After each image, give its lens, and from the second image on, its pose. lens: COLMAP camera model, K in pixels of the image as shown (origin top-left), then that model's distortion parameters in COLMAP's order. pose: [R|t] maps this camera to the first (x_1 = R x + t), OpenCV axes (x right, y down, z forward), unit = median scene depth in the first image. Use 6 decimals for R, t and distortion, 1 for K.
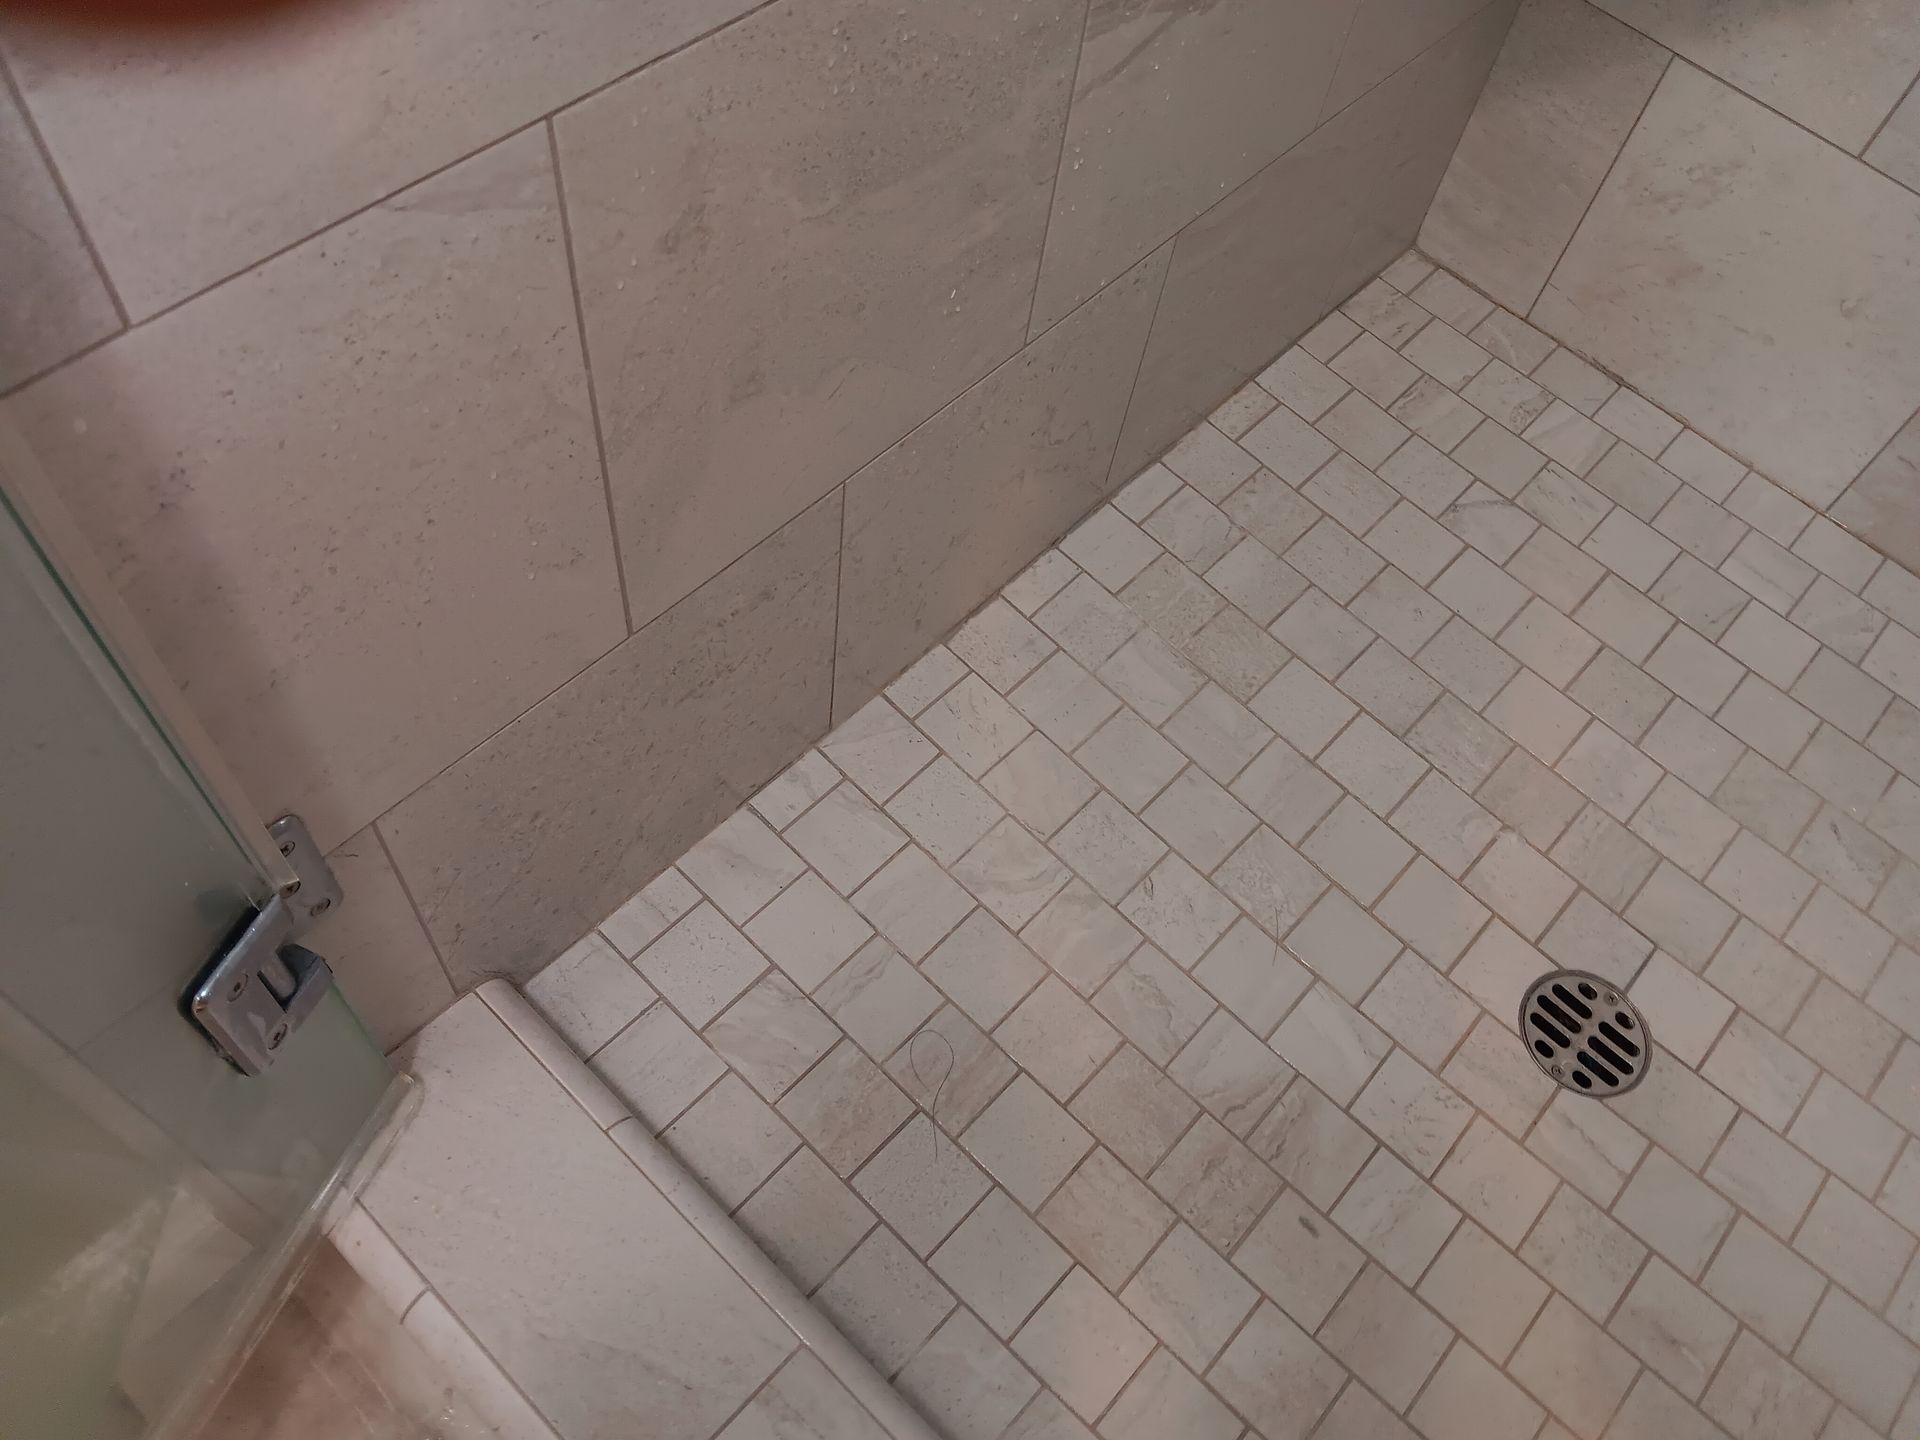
lens RADIAL K [[1503.6, 0, 970.4], [0, 1503.6, 721.7], [0, 0, 1]] dist [0.055438, -0.137861]
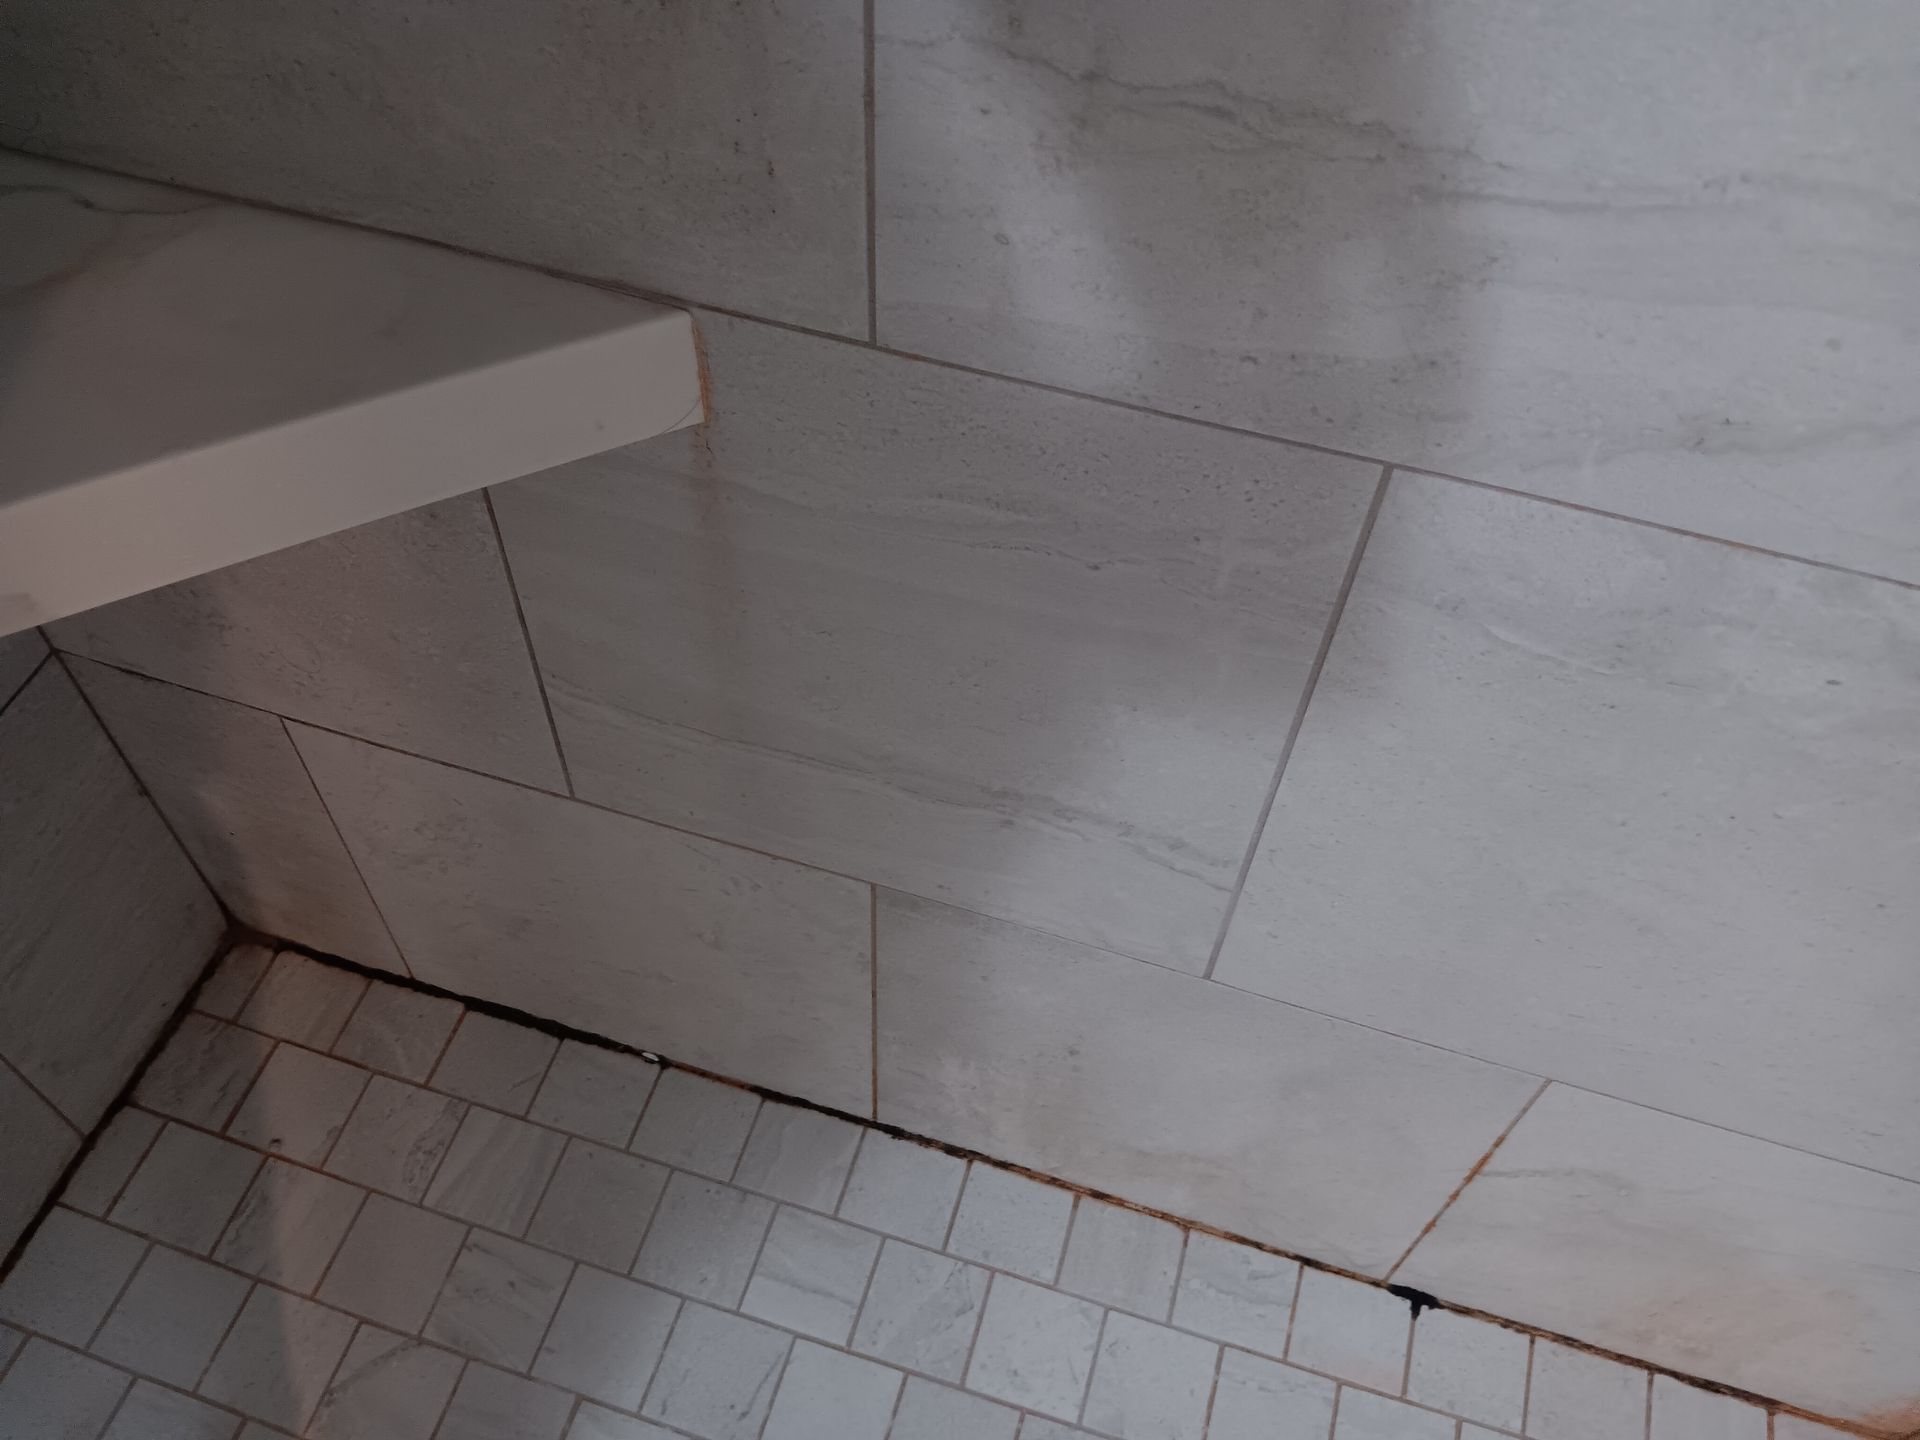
lens RADIAL K [[1518.7, 0, 952.0], [0, 1518.7, 723.2], [0, 0, 1]] dist [0.036846, -0.112580]
pose [[0.900849, -0.383475, 0.203516, 0.558666], [0.398126, 0.916661, -0.035058, -0.287248], [-0.173111, 0.112607, 0.978444, 0.296954]]
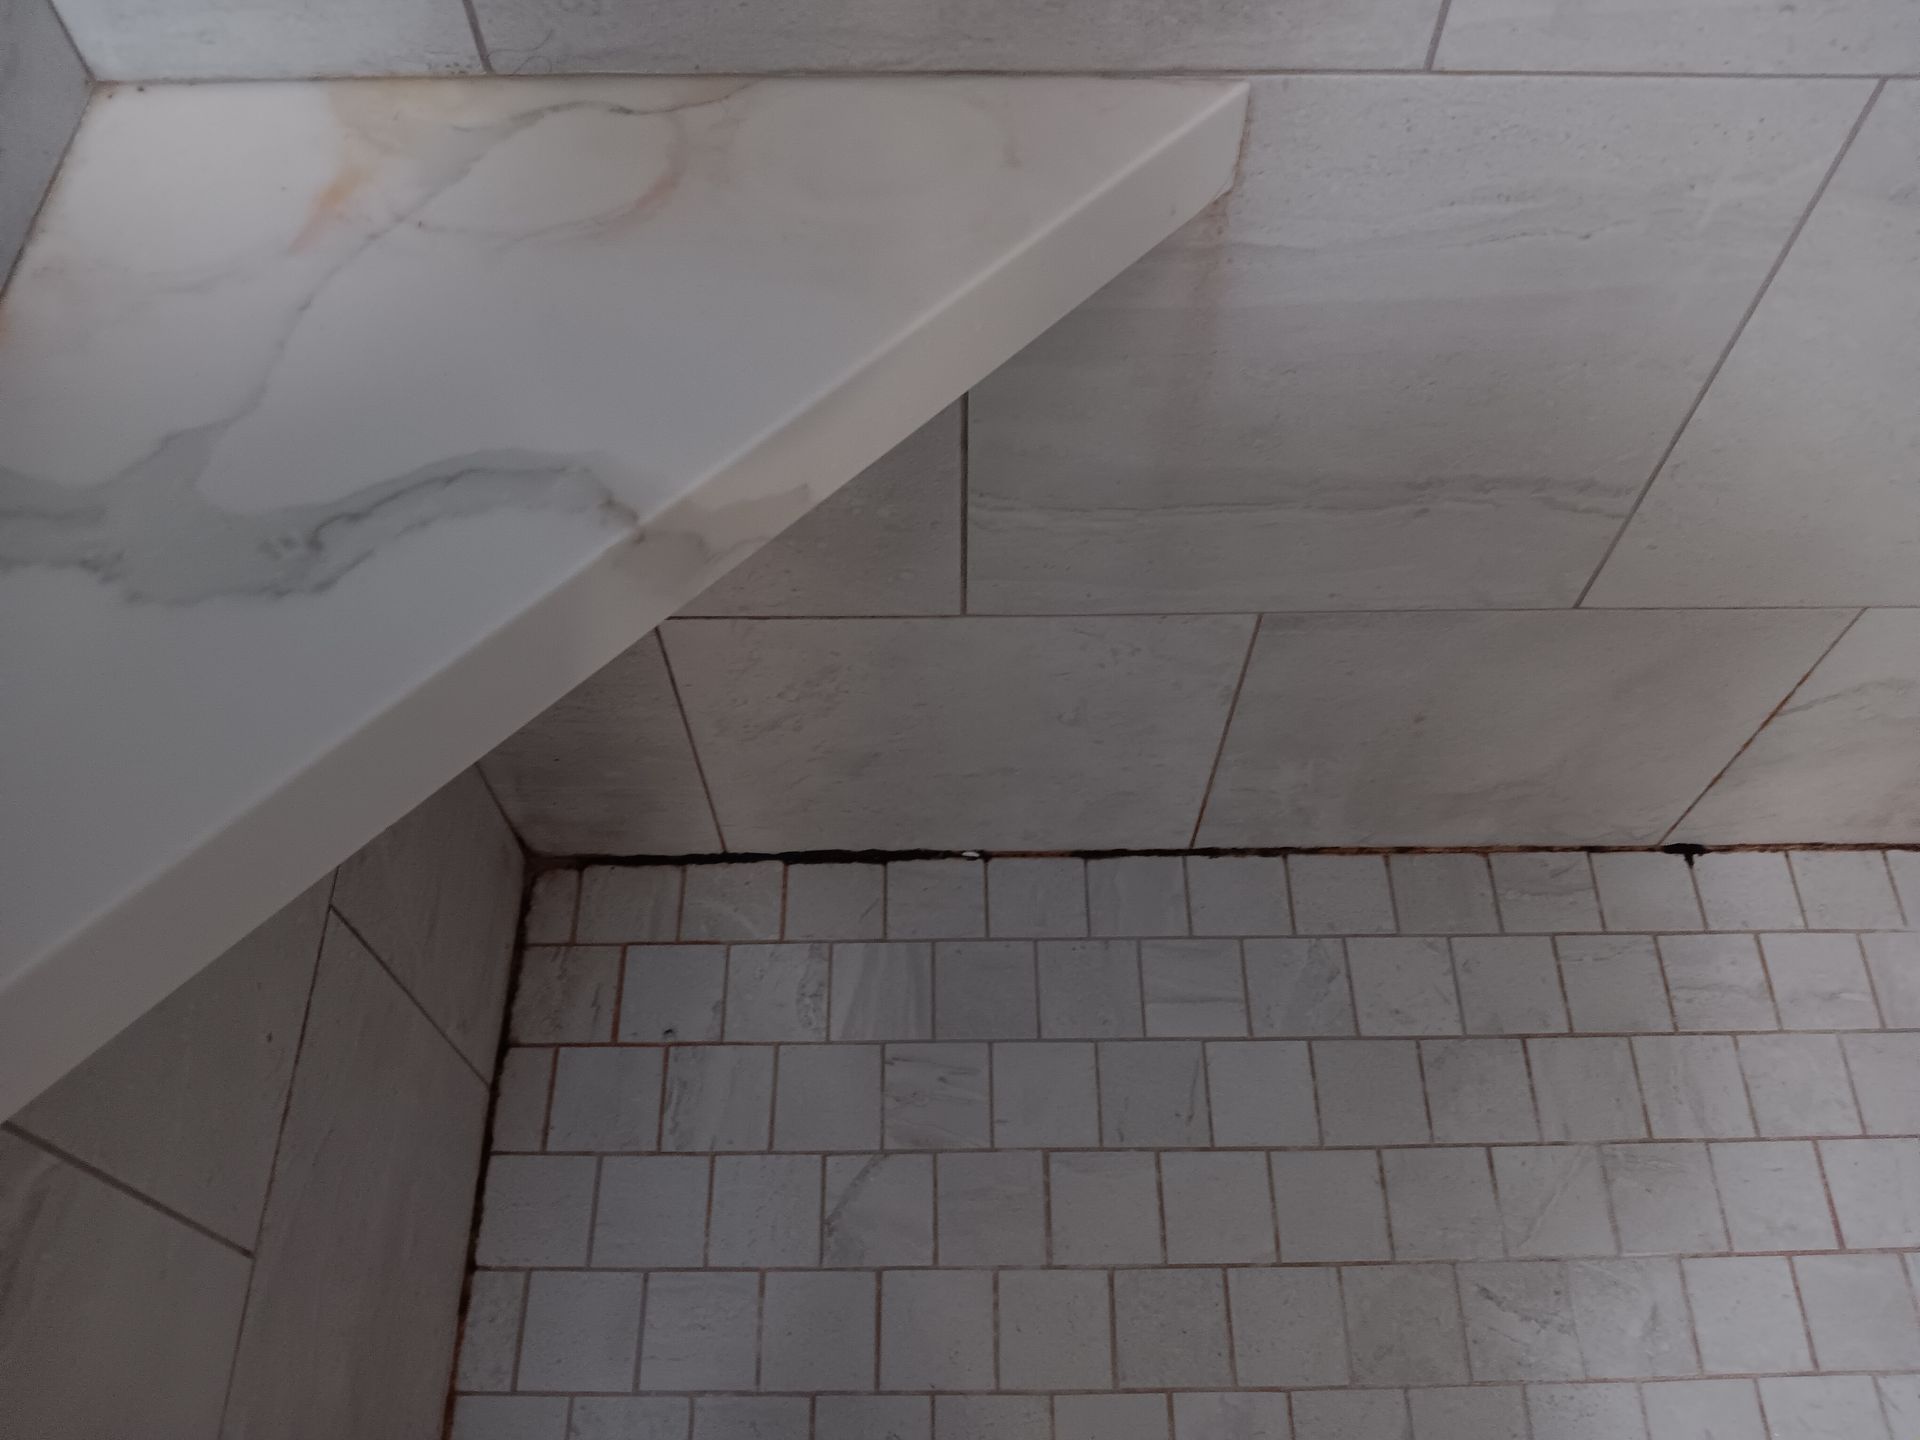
lens RADIAL K [[1503.6, 0, 970.4], [0, 1503.6, 721.7], [0, 0, 1]] dist [0.055438, -0.137861]
pose [[0.723616, -0.639803, 0.258905, 0.348478], [0.625337, 0.766498, 0.146404, -0.394969], [-0.292120, 0.055962, 0.954743, 0.313979]]
